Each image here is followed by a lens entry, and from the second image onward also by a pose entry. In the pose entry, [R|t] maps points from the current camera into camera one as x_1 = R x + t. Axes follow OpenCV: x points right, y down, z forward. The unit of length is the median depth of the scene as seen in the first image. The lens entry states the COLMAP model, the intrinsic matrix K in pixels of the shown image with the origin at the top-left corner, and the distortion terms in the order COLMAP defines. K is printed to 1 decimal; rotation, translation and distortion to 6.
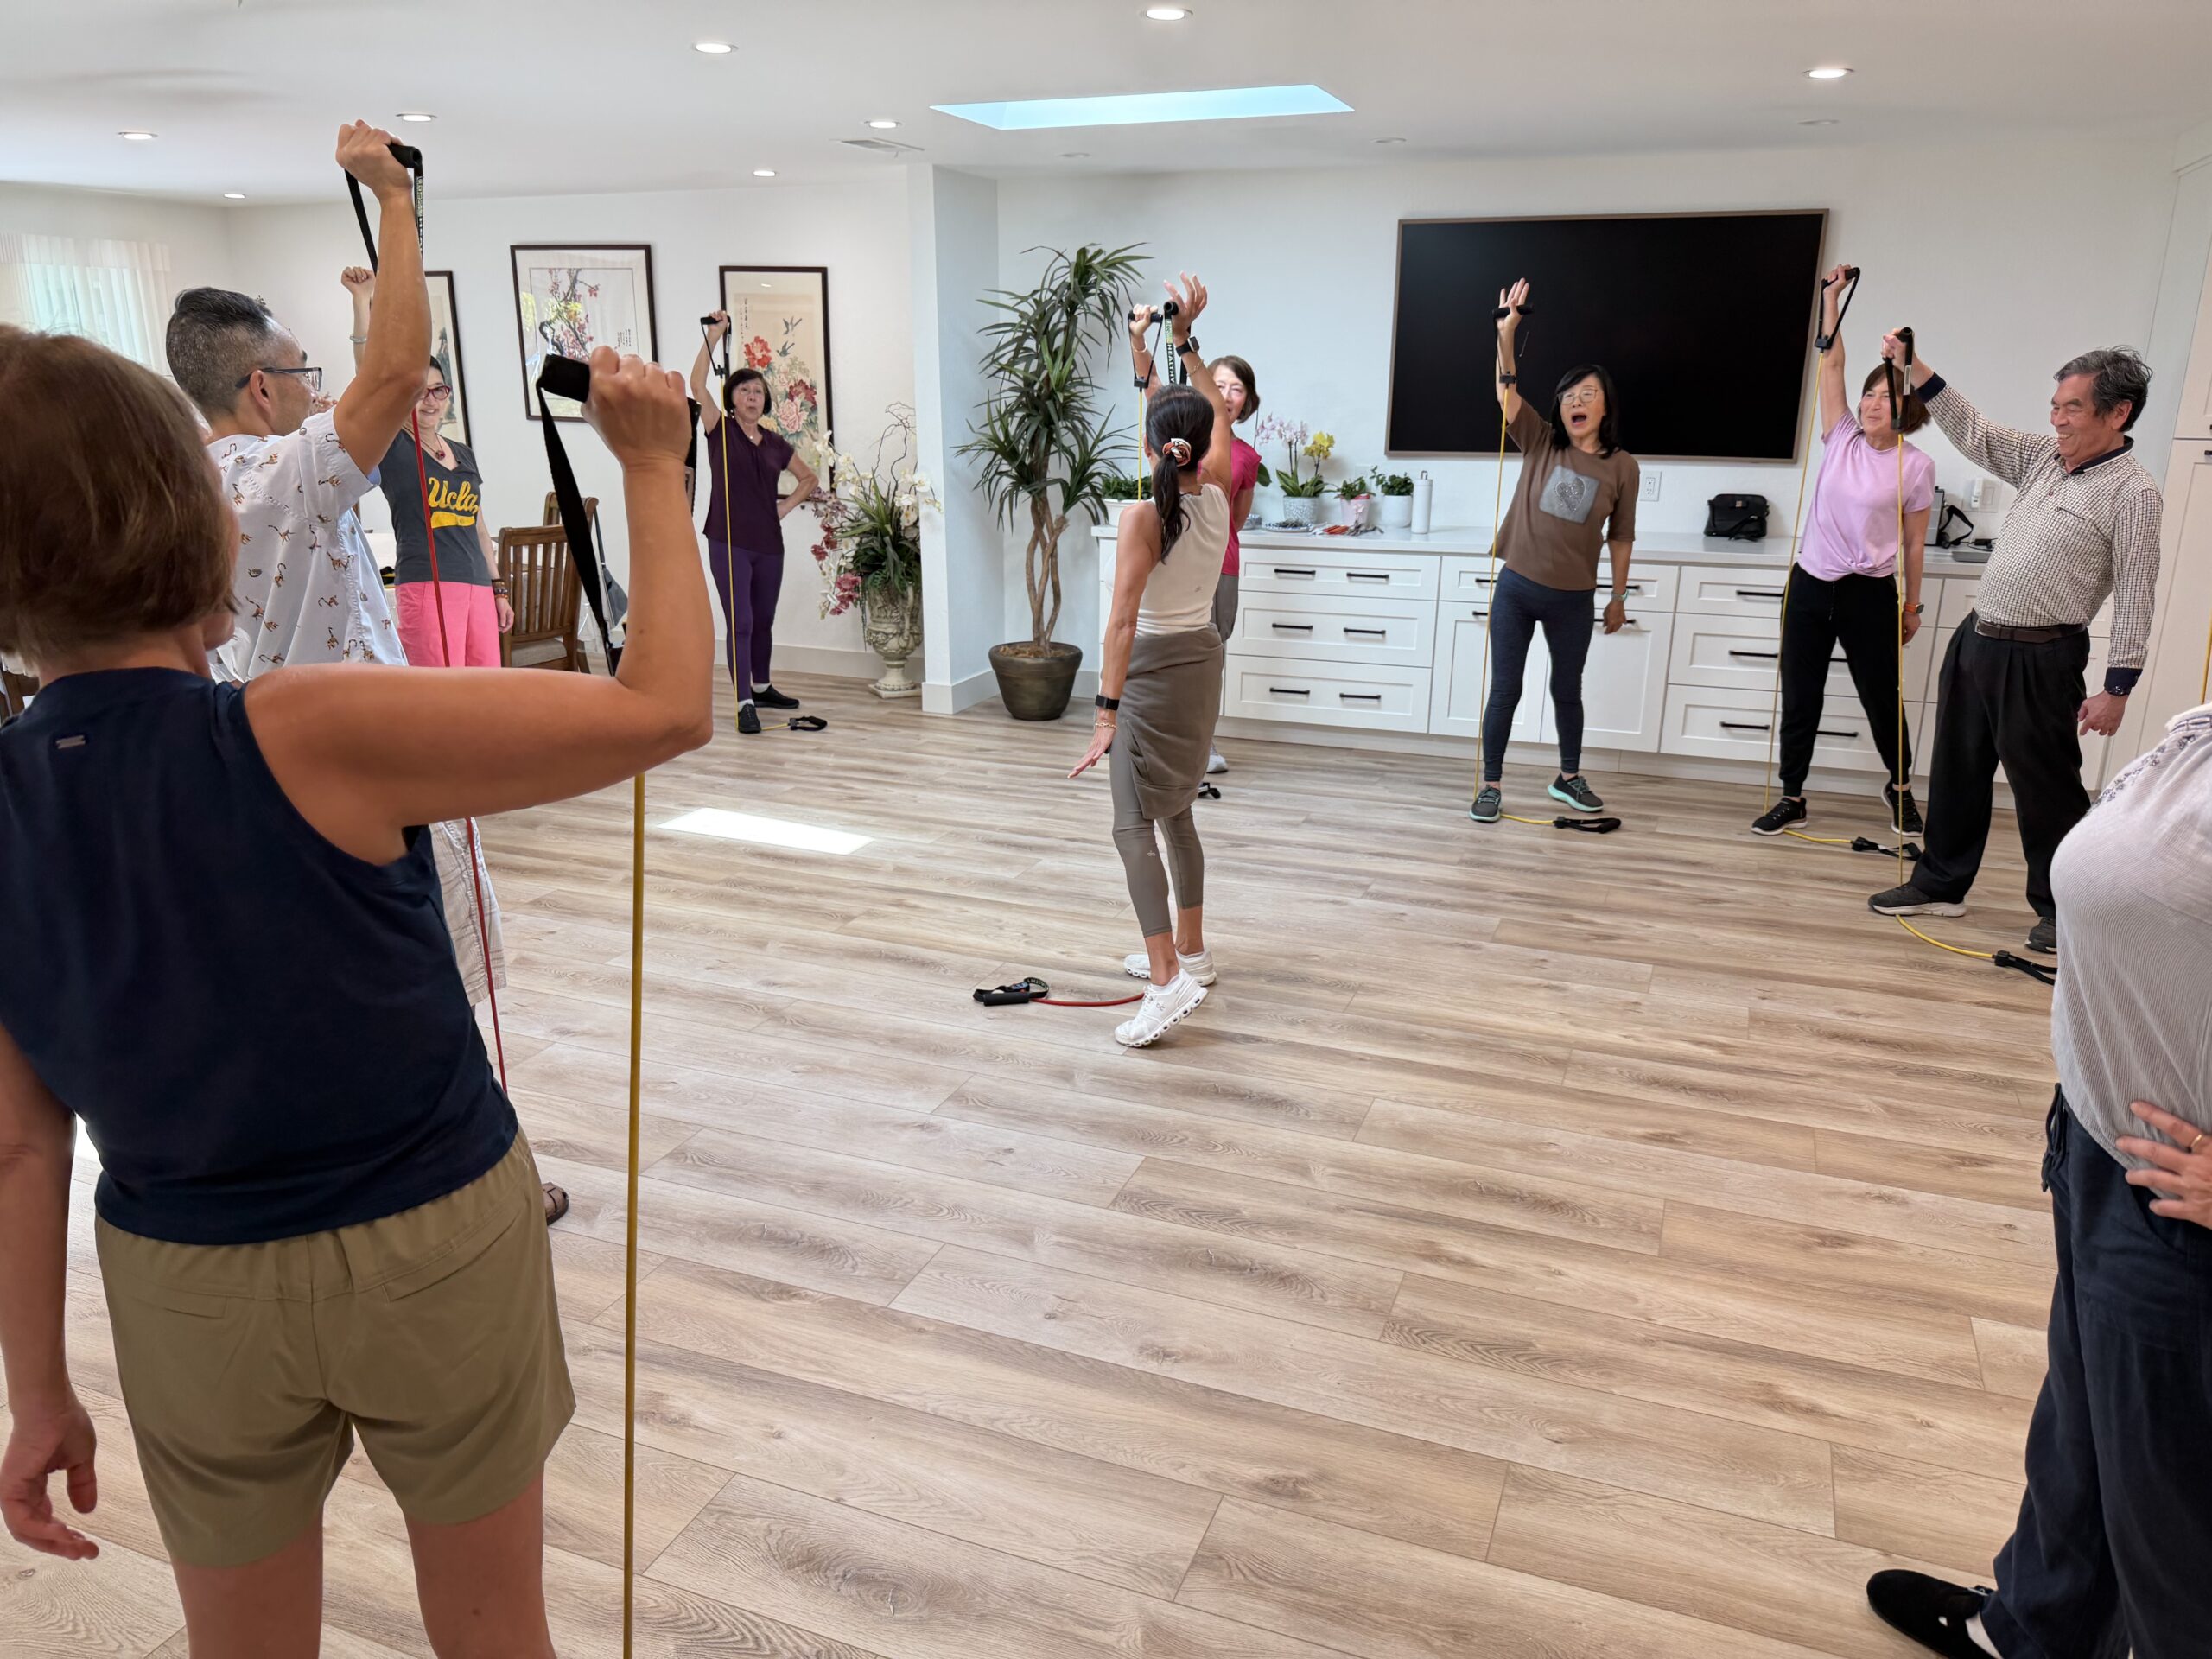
lens RADIAL K [[1544.9, 0, 1120.4], [0, 1544.9, 847.4], [0, 0, 1]] dist [0.050813, -0.064485]
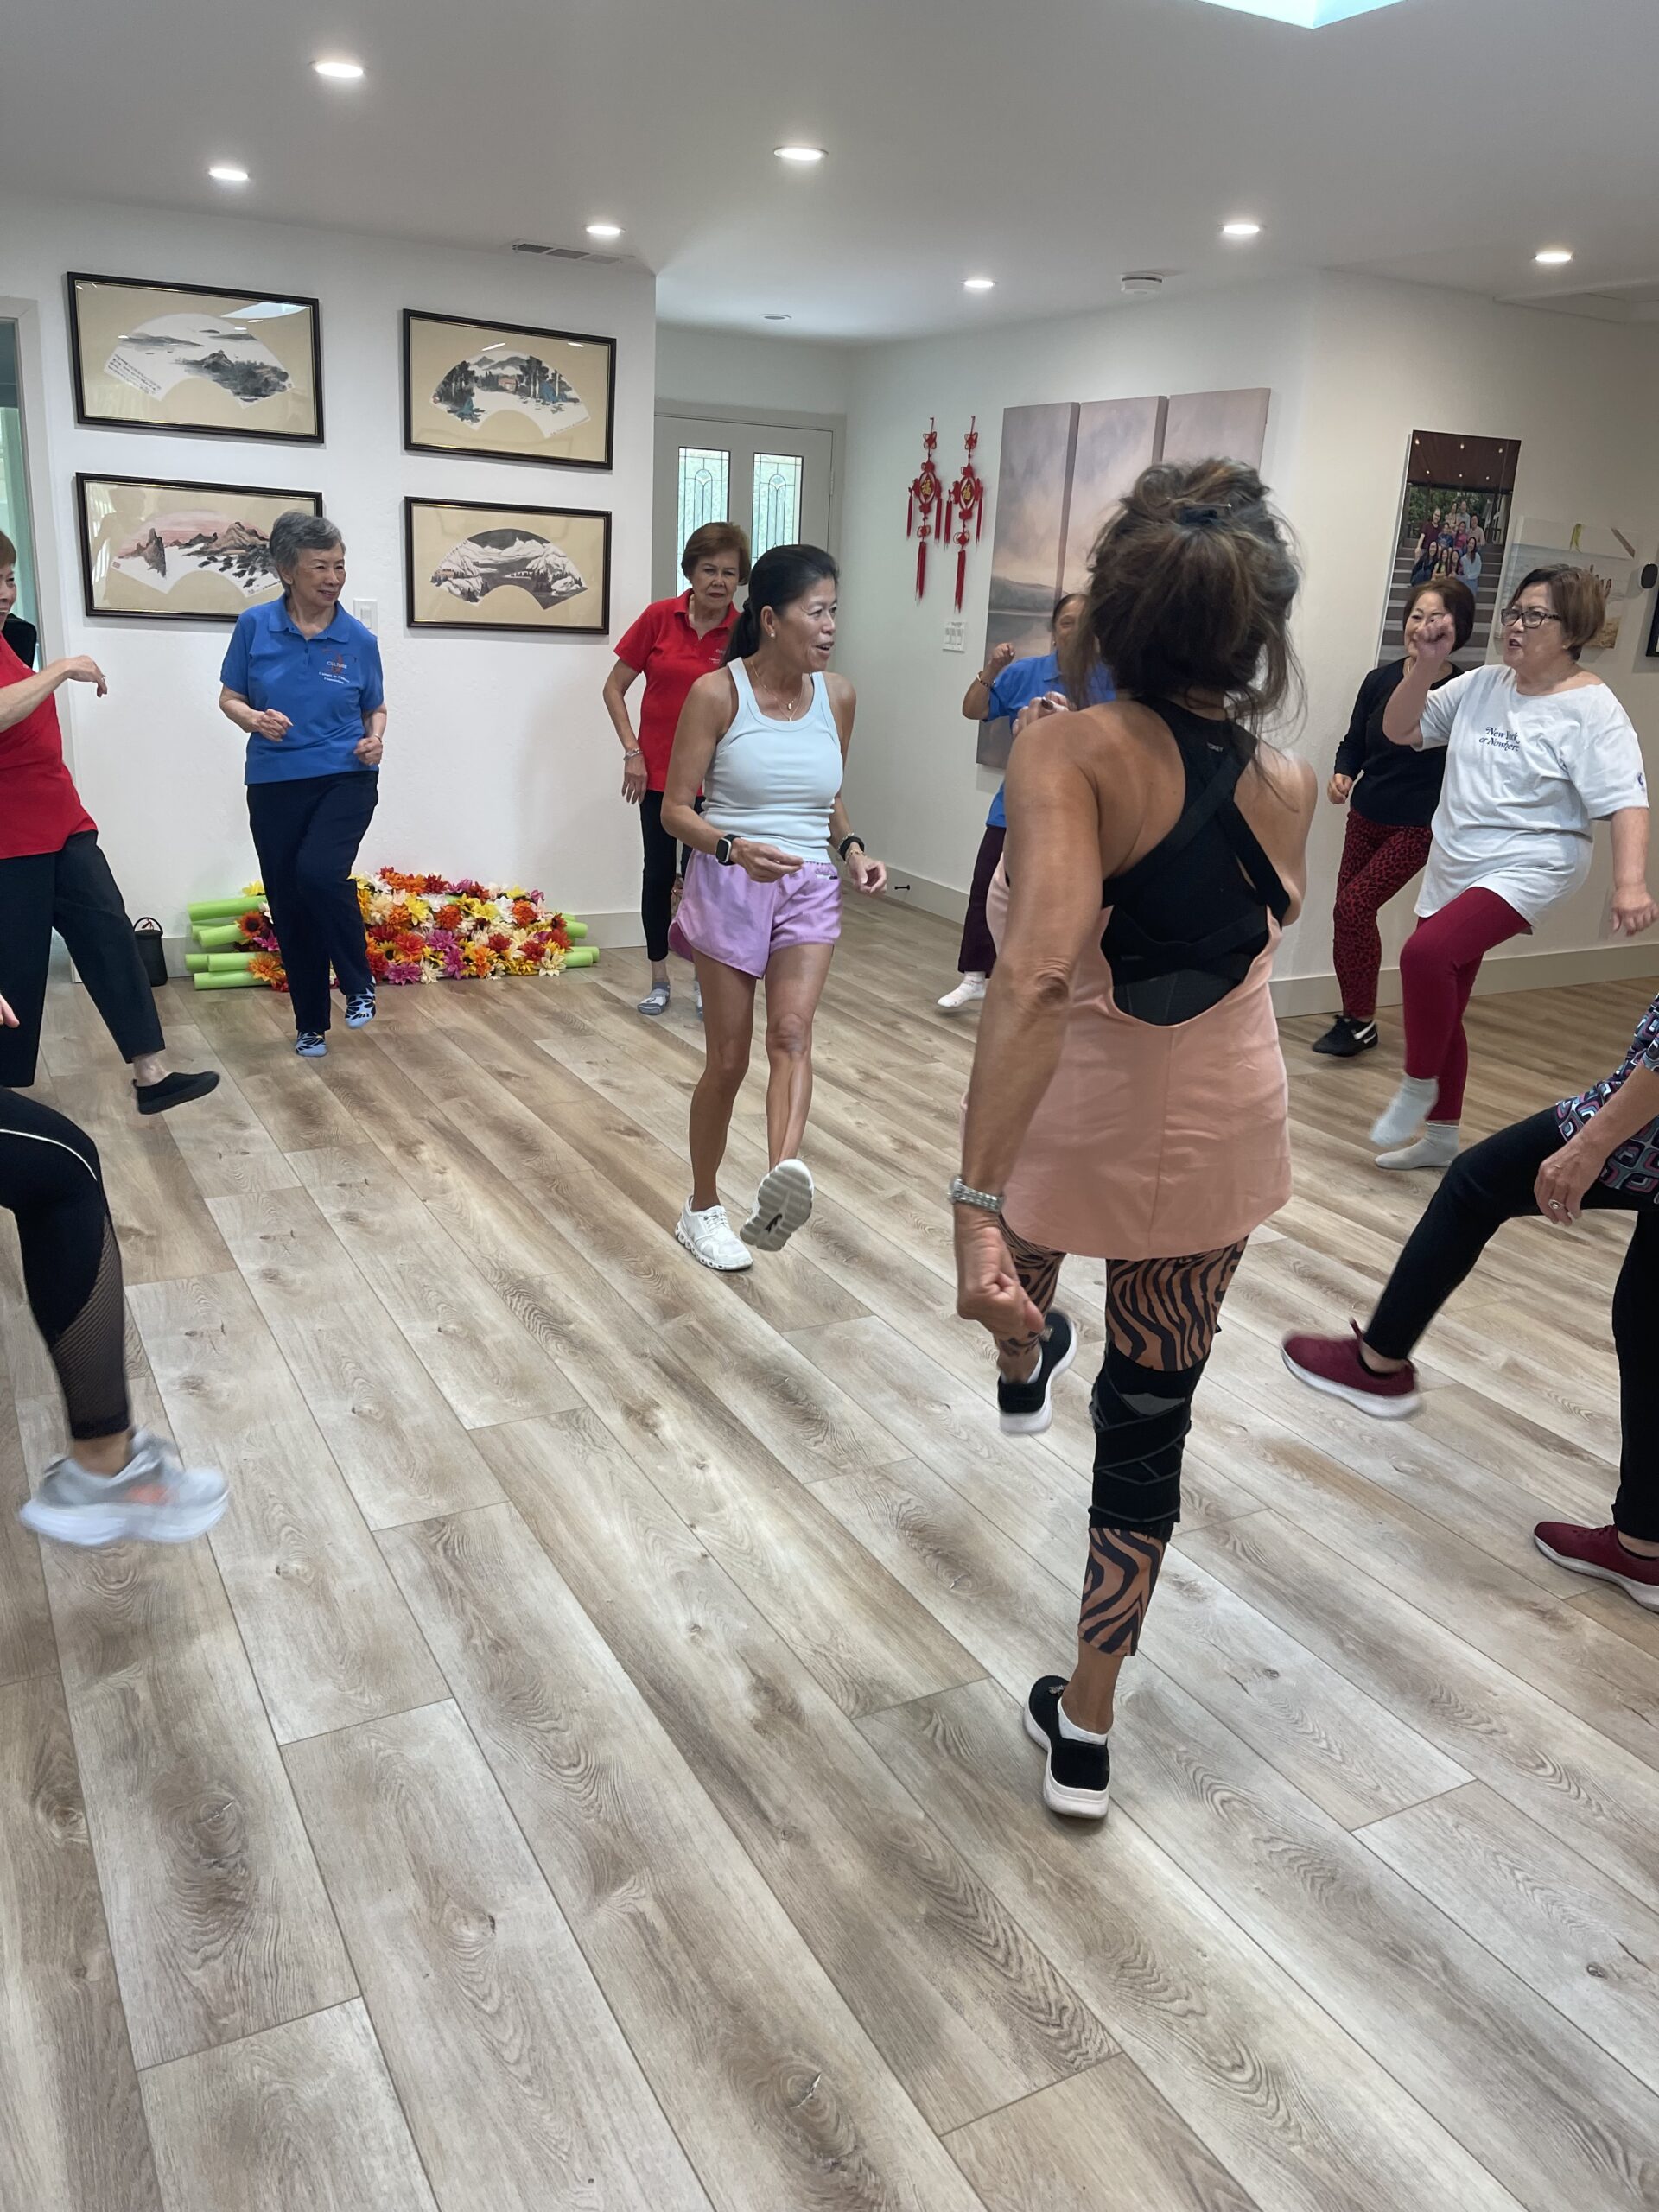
lens RADIAL K [[1675.5, 0, 820.0], [0, 1675.5, 1082.9], [0, 0, 1]] dist [0.050825, -0.065494]
pose [[-0.764446, -0.232109, 0.601455, -0.338248], [0.134985, 0.854633, 0.501380, -0.298669], [-0.630398, 0.464465, -0.621990, 1.033659]]
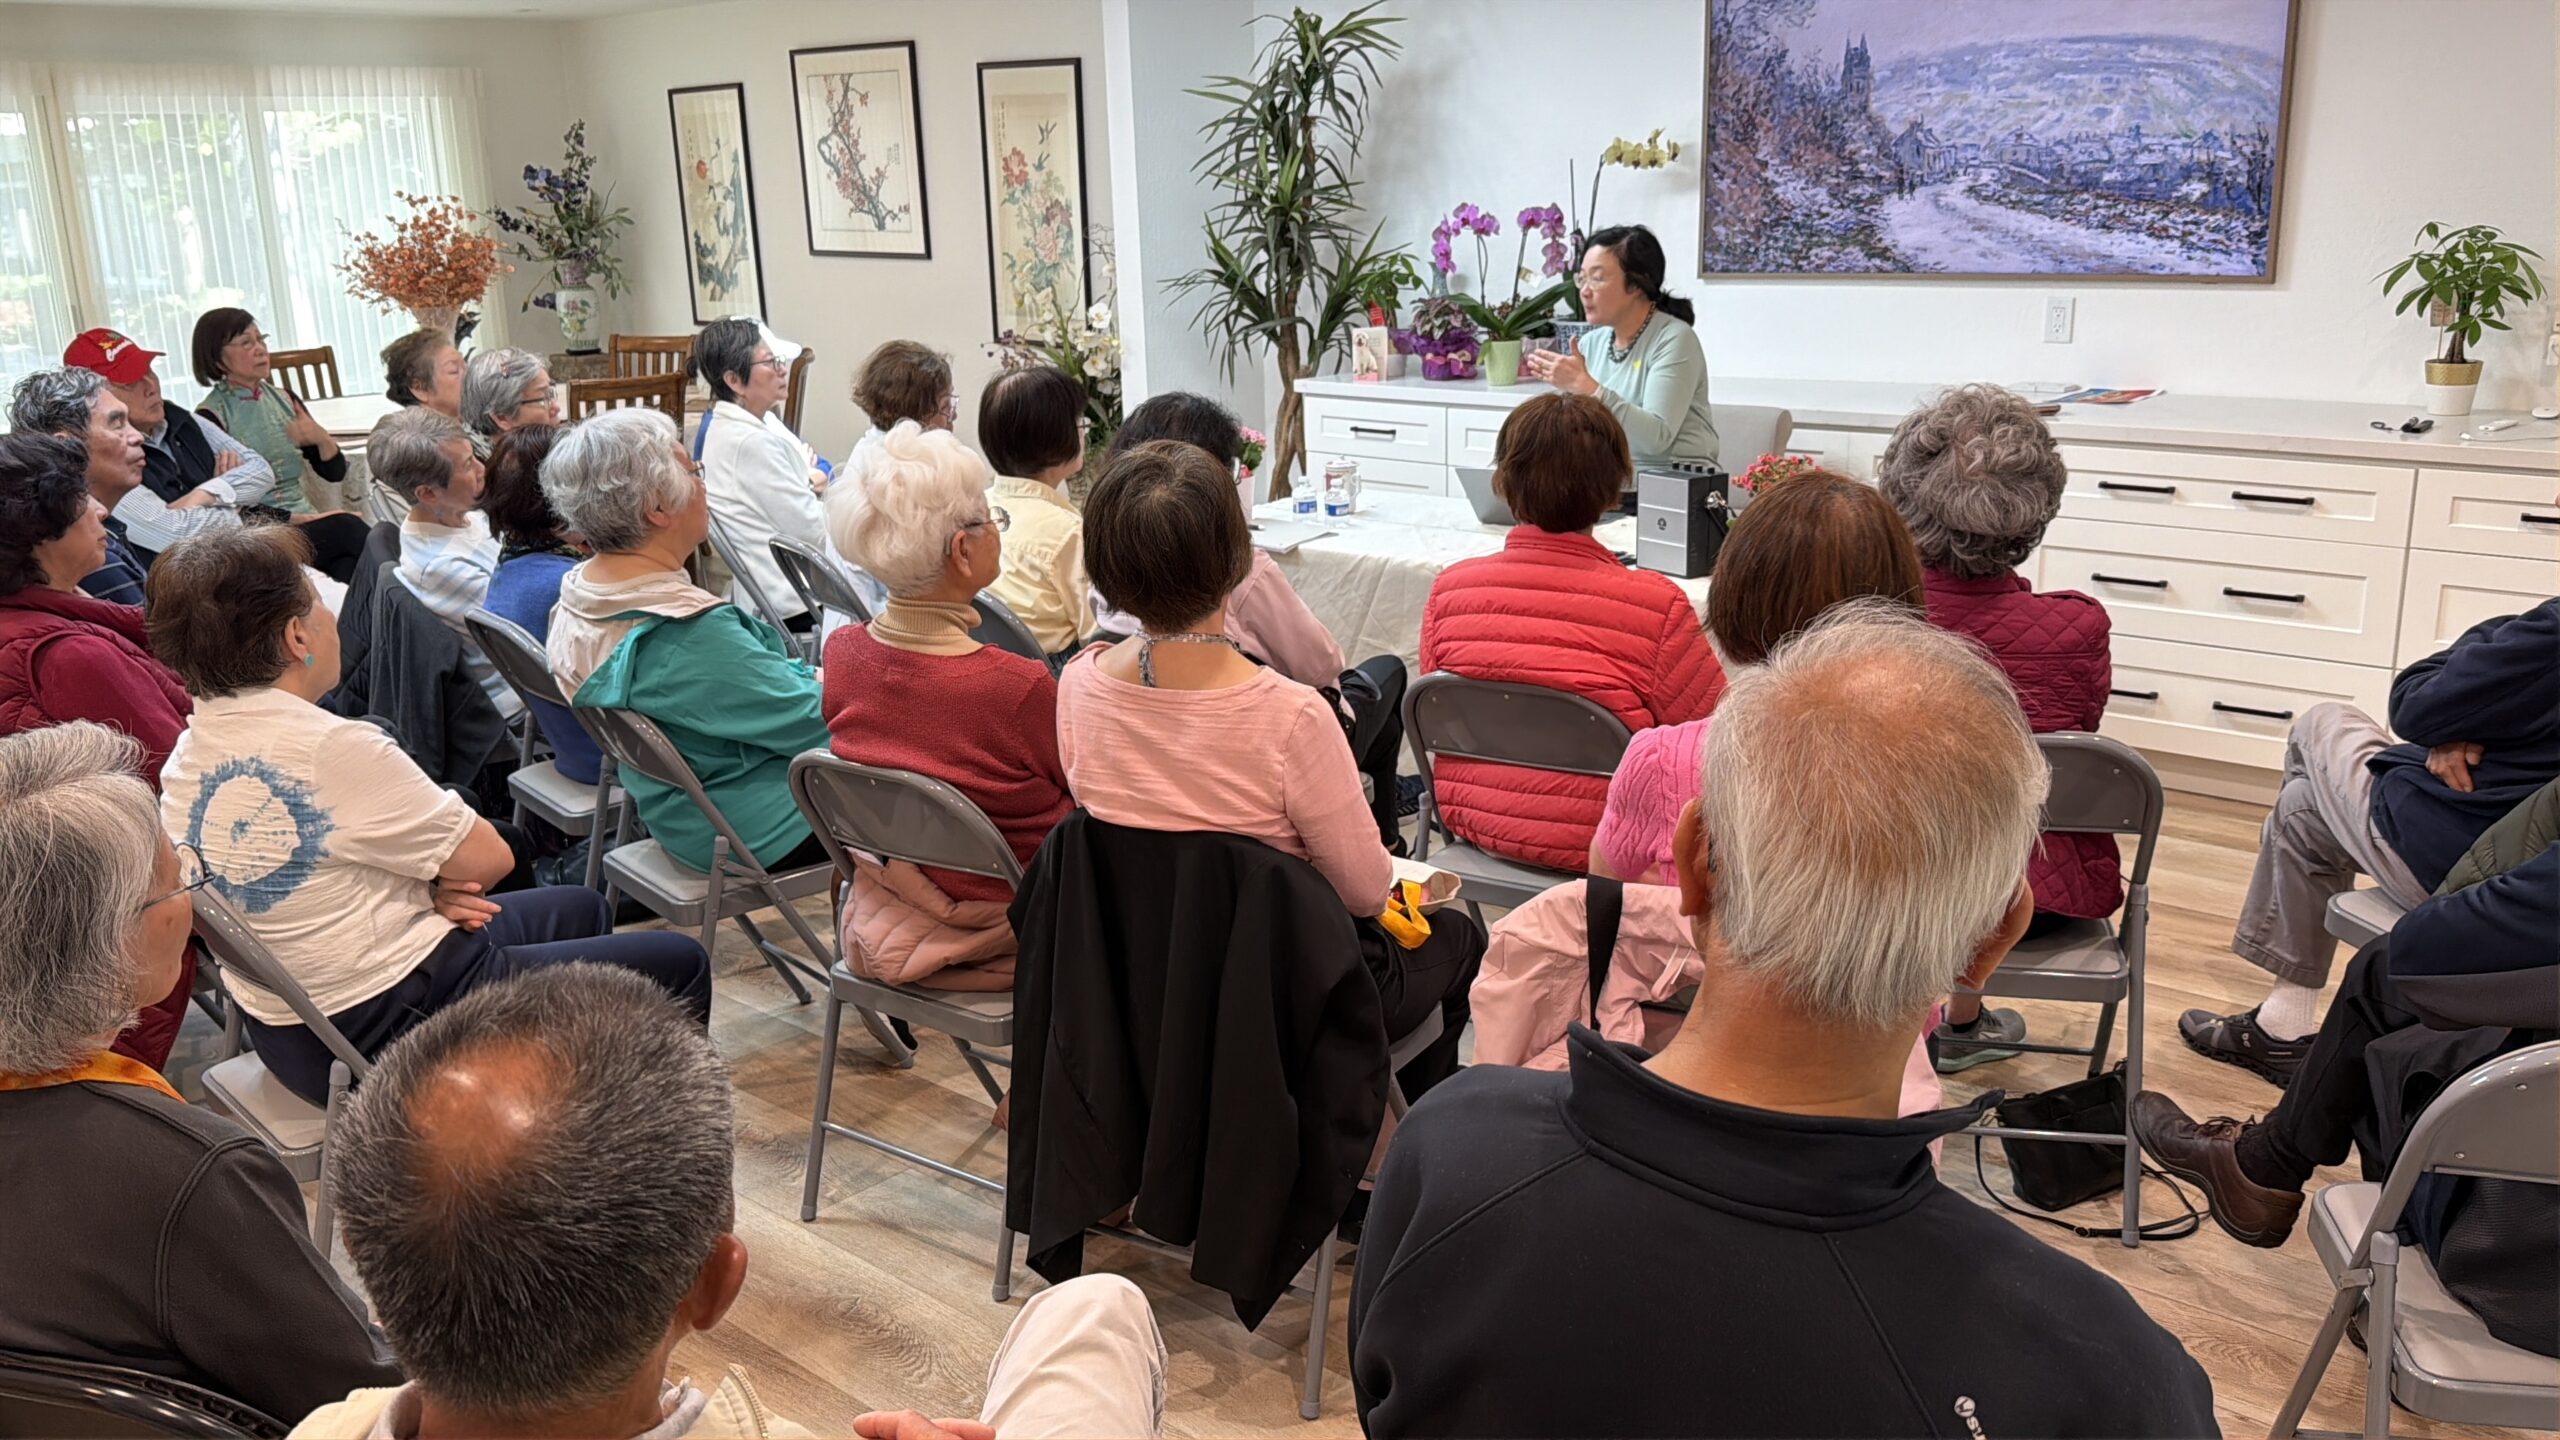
lens RADIAL K [[2001.6, 0, 1294.7], [0, 2001.6, 720.0], [0, 0, 1]] dist [0.076664, -0.114609]
pose [[0.935222, 0.059538, -0.349020, 0.411490], [-0.070787, 0.997300, -0.019551, -0.025435], [0.346913, 0.042990, 0.936911, 0.105371]]
